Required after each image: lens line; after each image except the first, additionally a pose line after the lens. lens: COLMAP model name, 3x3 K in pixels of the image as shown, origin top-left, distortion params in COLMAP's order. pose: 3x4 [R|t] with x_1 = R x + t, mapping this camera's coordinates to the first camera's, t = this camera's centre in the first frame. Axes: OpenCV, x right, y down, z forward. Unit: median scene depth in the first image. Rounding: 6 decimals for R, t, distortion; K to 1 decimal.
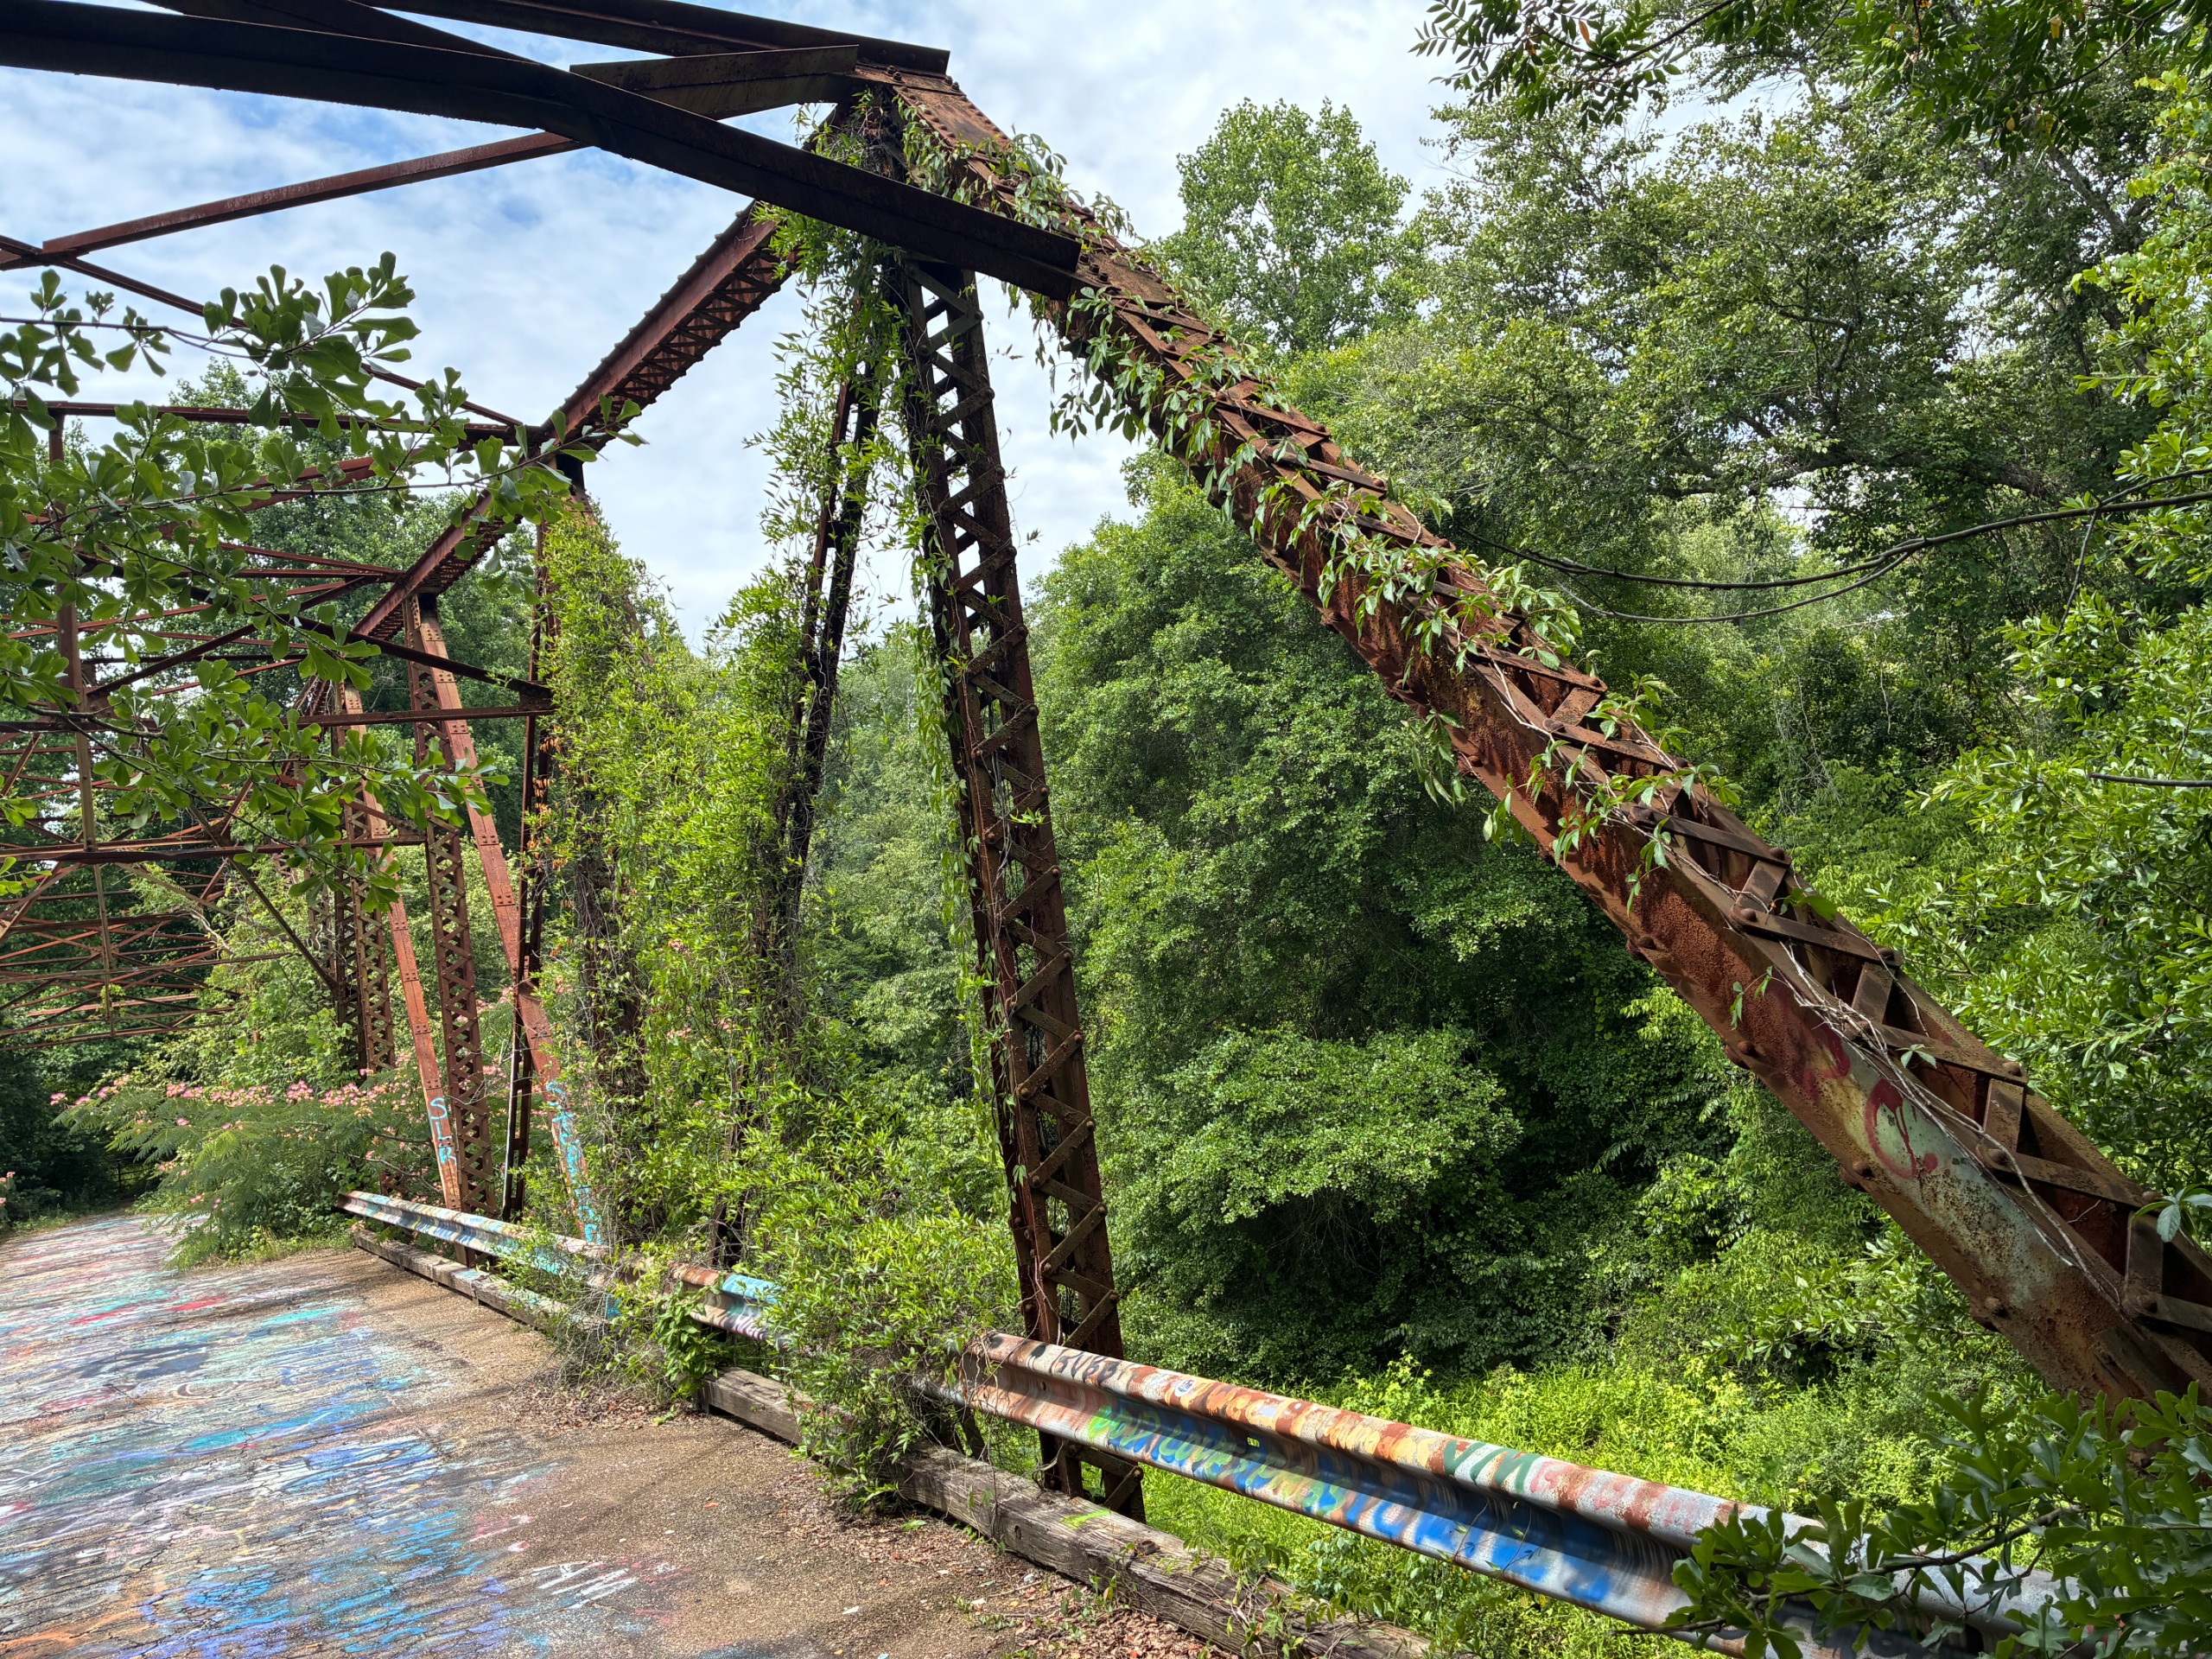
lens RADIAL K [[1651.0, 0, 1107.1], [0, 1651.0, 819.0], [0, 0, 1]] dist [0.086049, -0.120448]
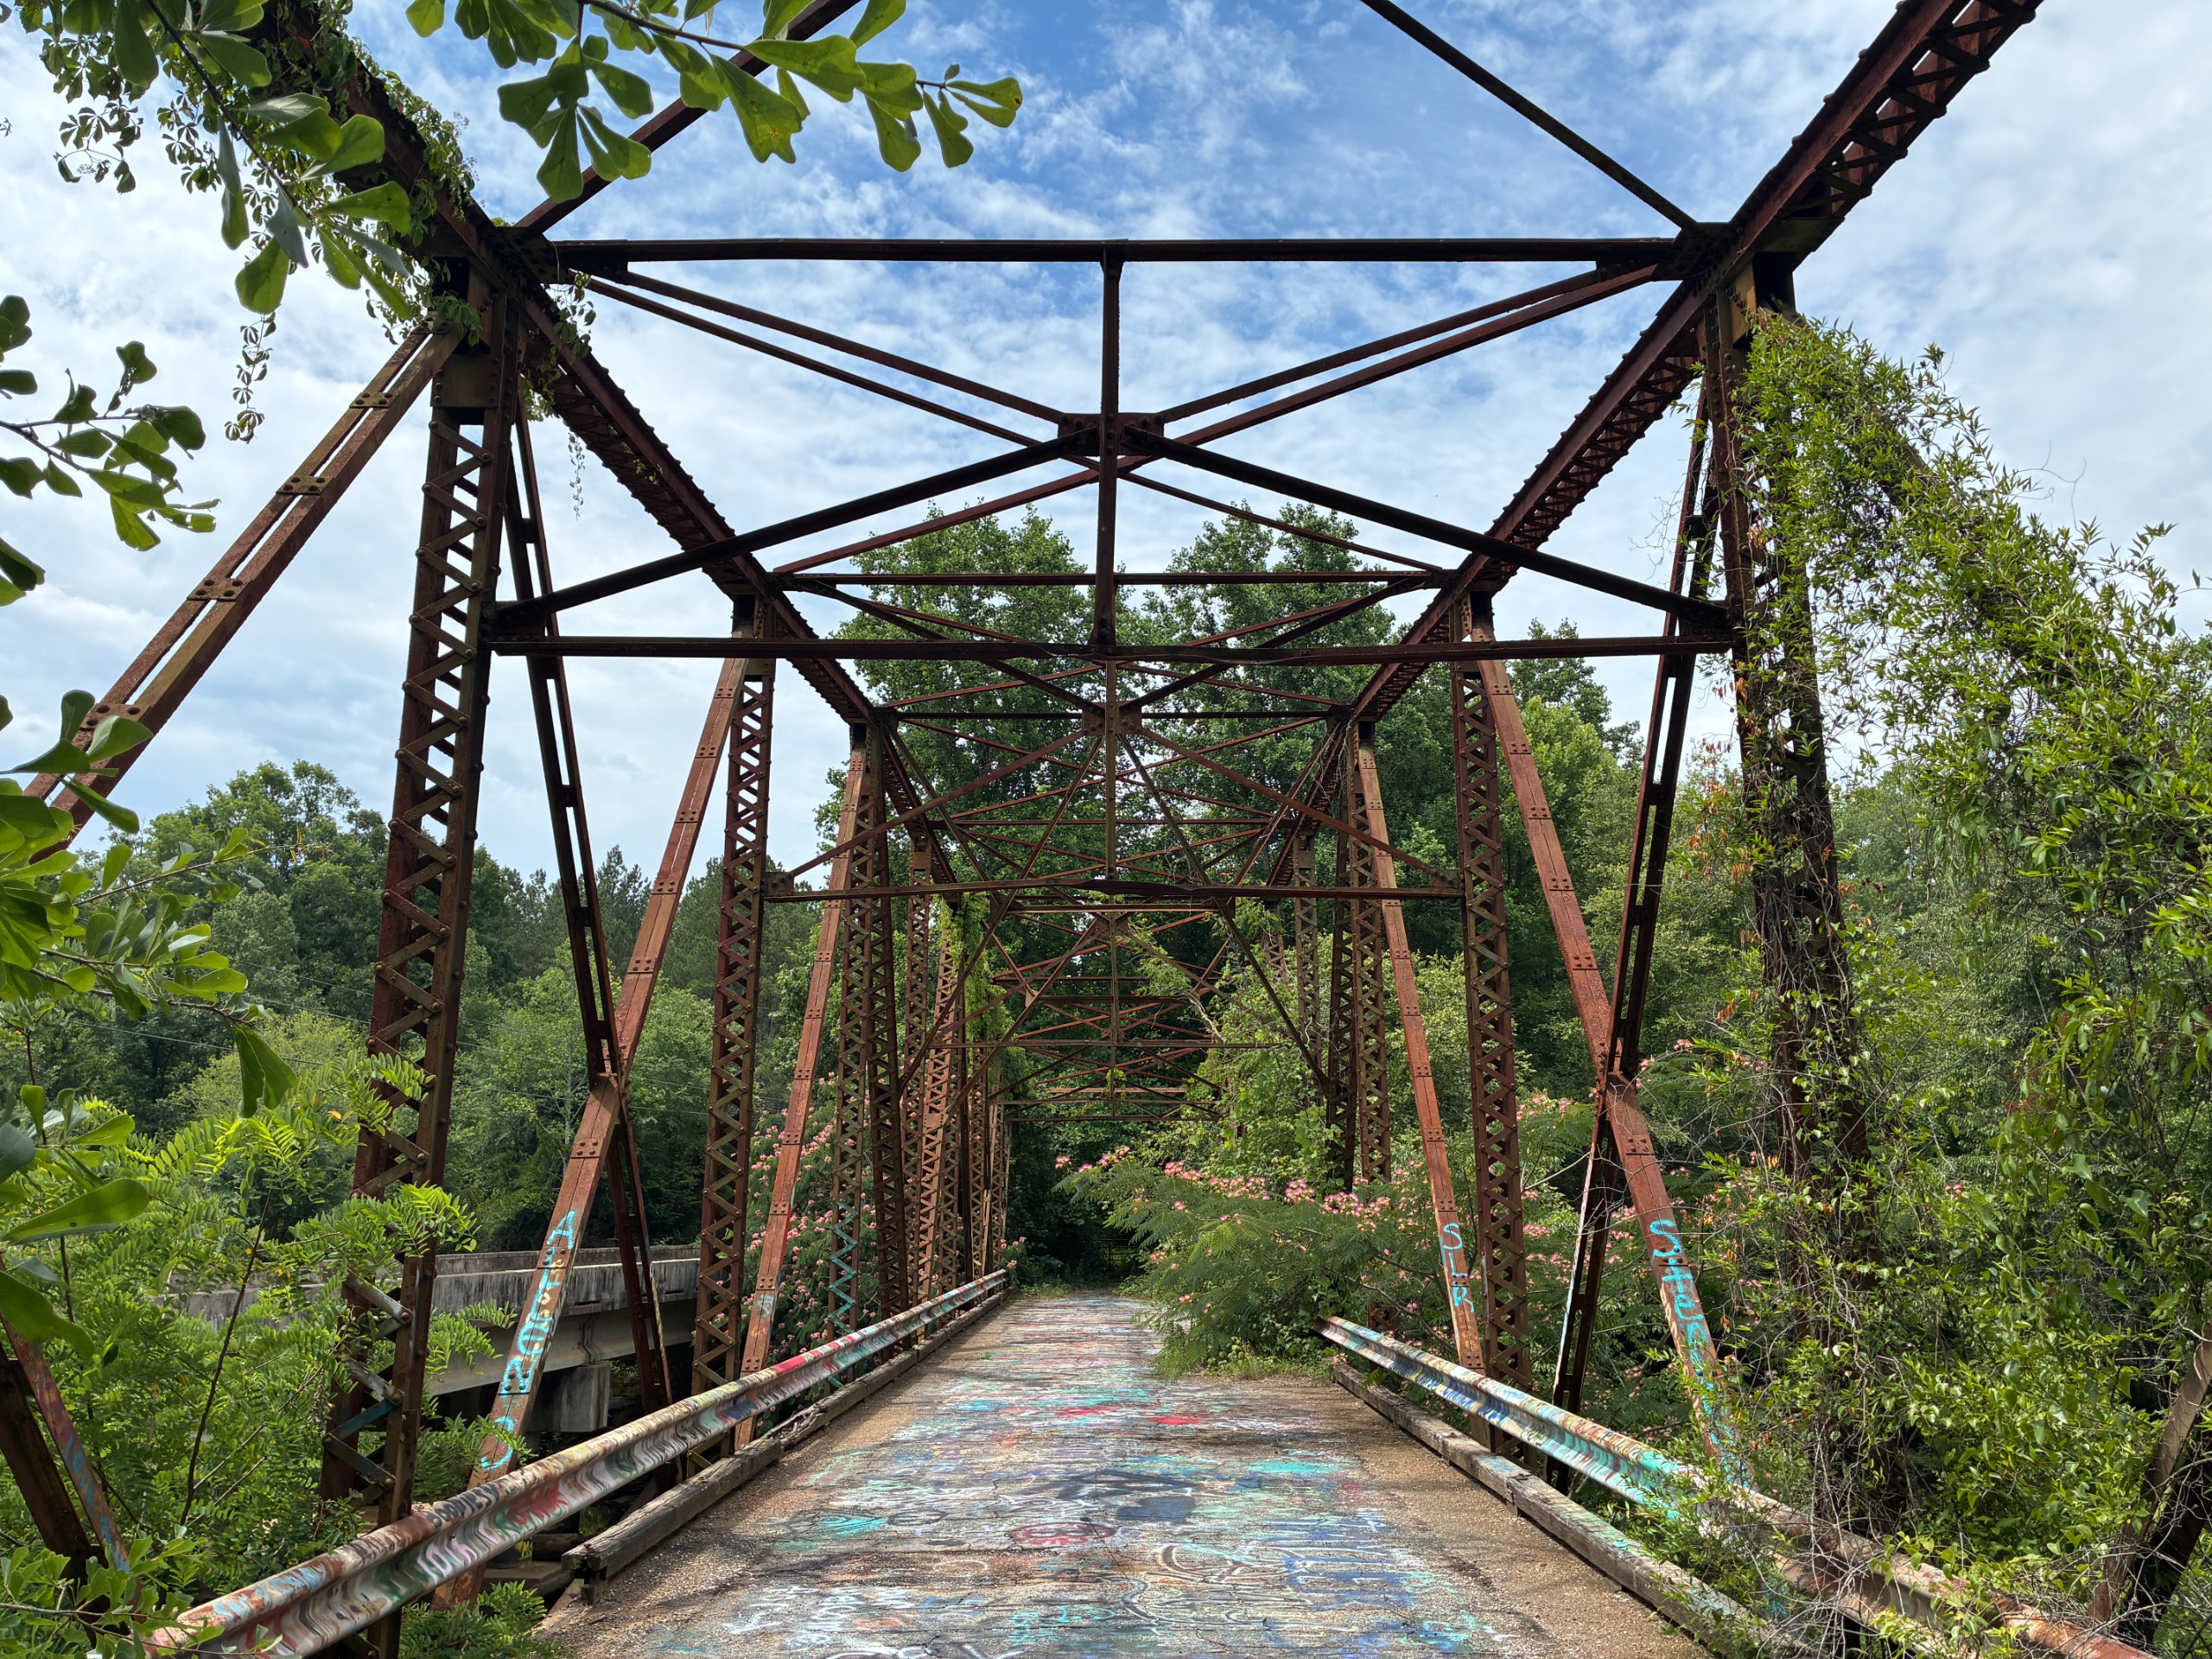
lens RADIAL K [[1651.0, 0, 1107.1], [0, 1651.0, 819.0], [0, 0, 1]] dist [0.086049, -0.120448]
pose [[0.853199, 0.017725, -0.521284, -0.120077], [-0.066506, 0.994962, -0.075021, 0.041704], [0.517328, 0.098676, 0.850079, 0.197810]]
